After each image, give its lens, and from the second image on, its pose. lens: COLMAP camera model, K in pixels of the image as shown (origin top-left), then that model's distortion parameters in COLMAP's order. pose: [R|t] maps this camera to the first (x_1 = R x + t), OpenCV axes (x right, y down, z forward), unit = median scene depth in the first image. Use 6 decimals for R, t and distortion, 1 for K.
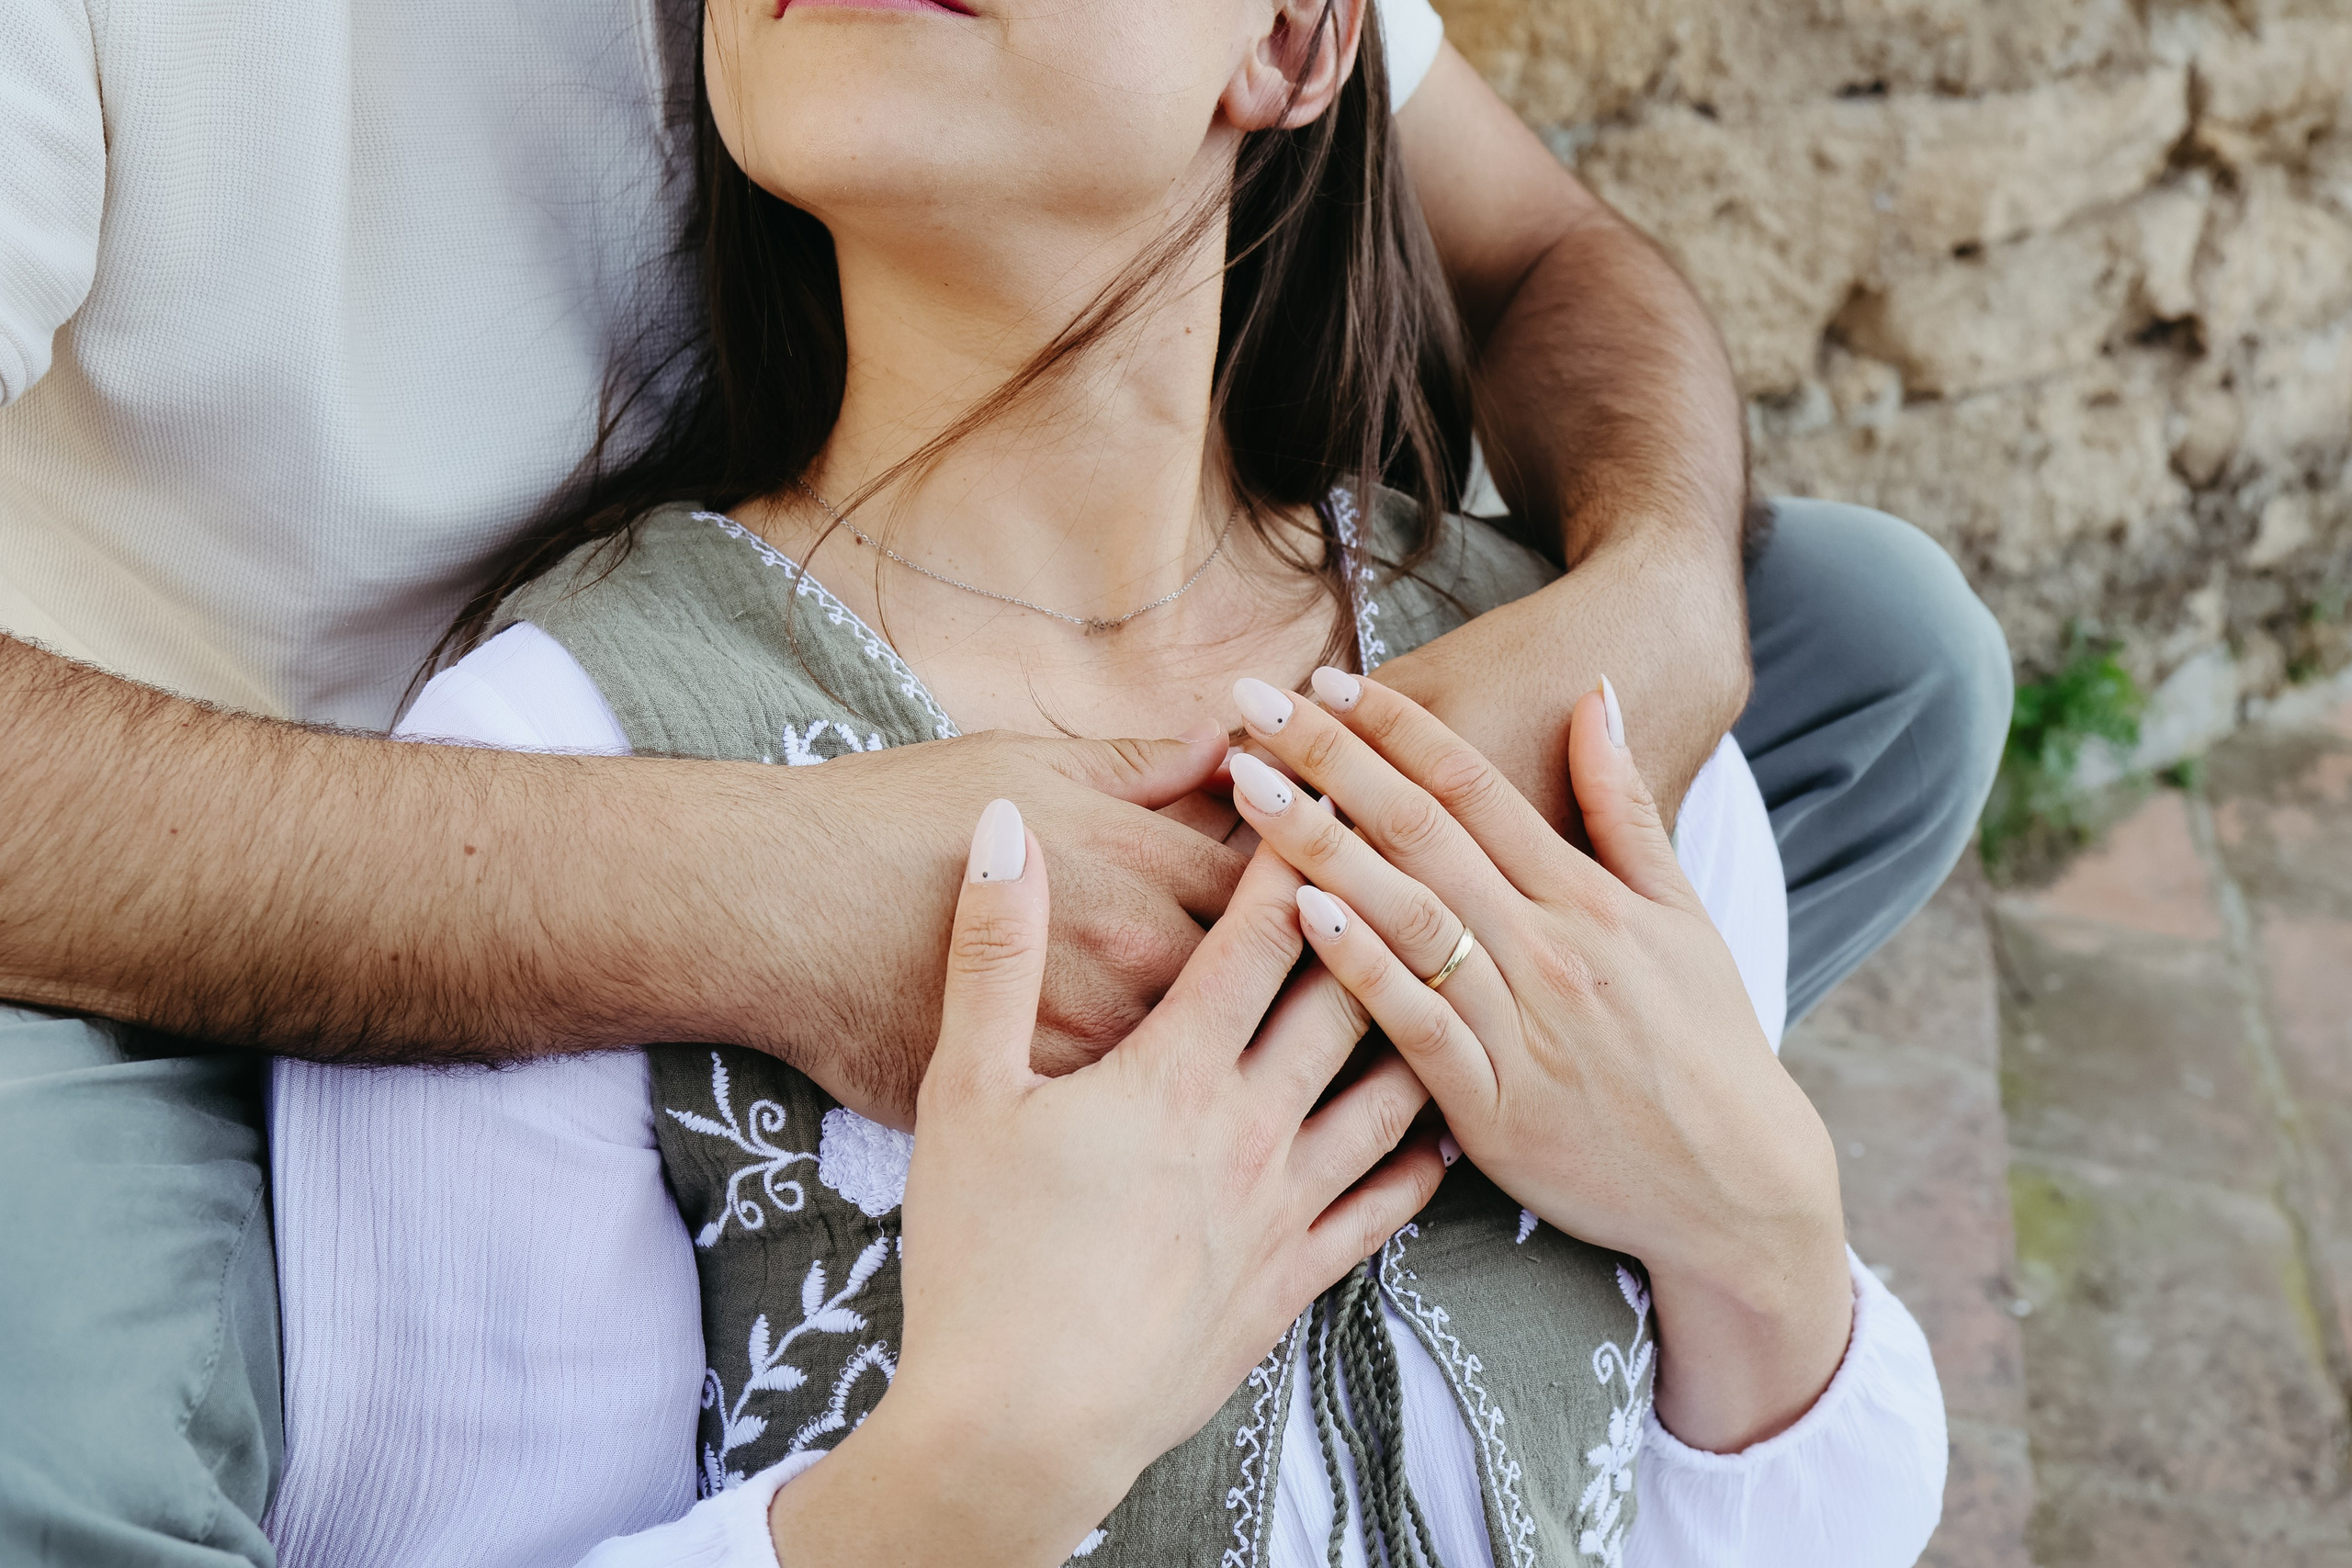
lens RADIAL K [[2439.7, 0, 1165.7], [0, 2439.7, 789.3], [0, 0, 1]] dist [-0.019797, 0.000000]
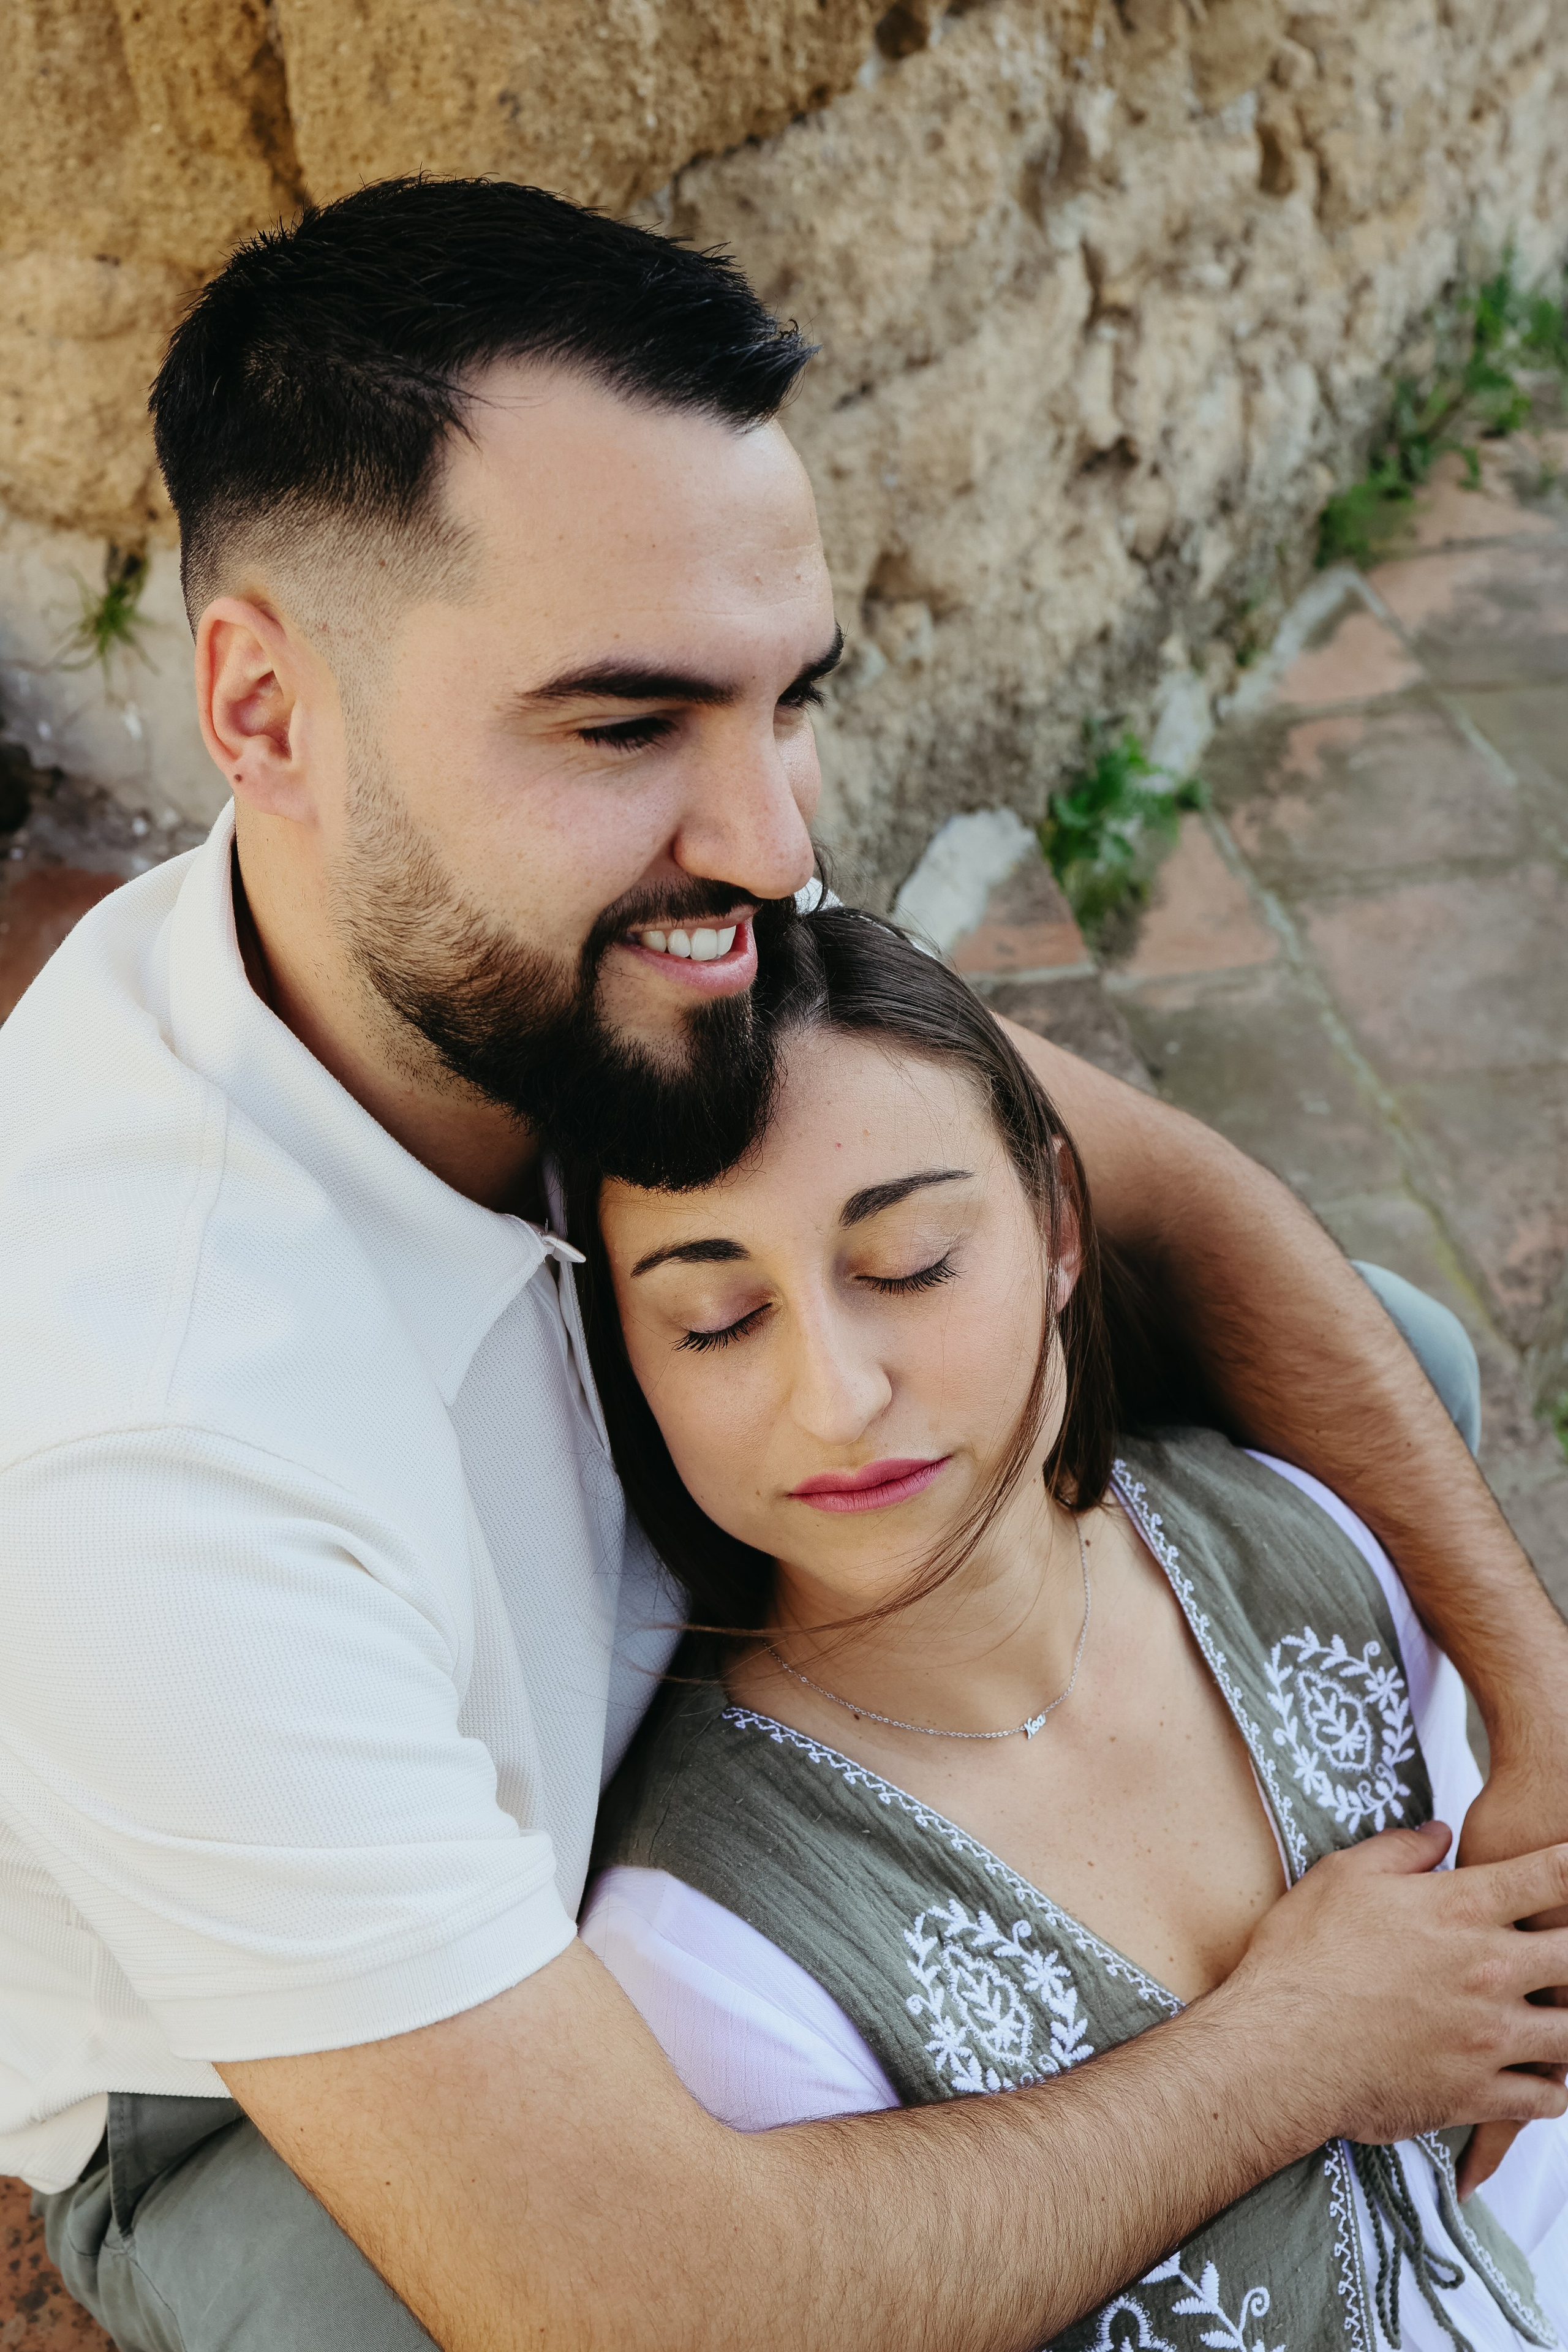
lens RADIAL K [[2439.9, 0, 781.9], [0, 2439.9, 1165.7], [0, 0, 1]] dist [-0.019797, 0.000000]
pose [[0.911630, -0.341268, 0.229059, -0.086226], [0.296123, 0.931831, 0.209767, -0.167730], [-0.285031, -0.123400, 0.950542, -0.047965]]
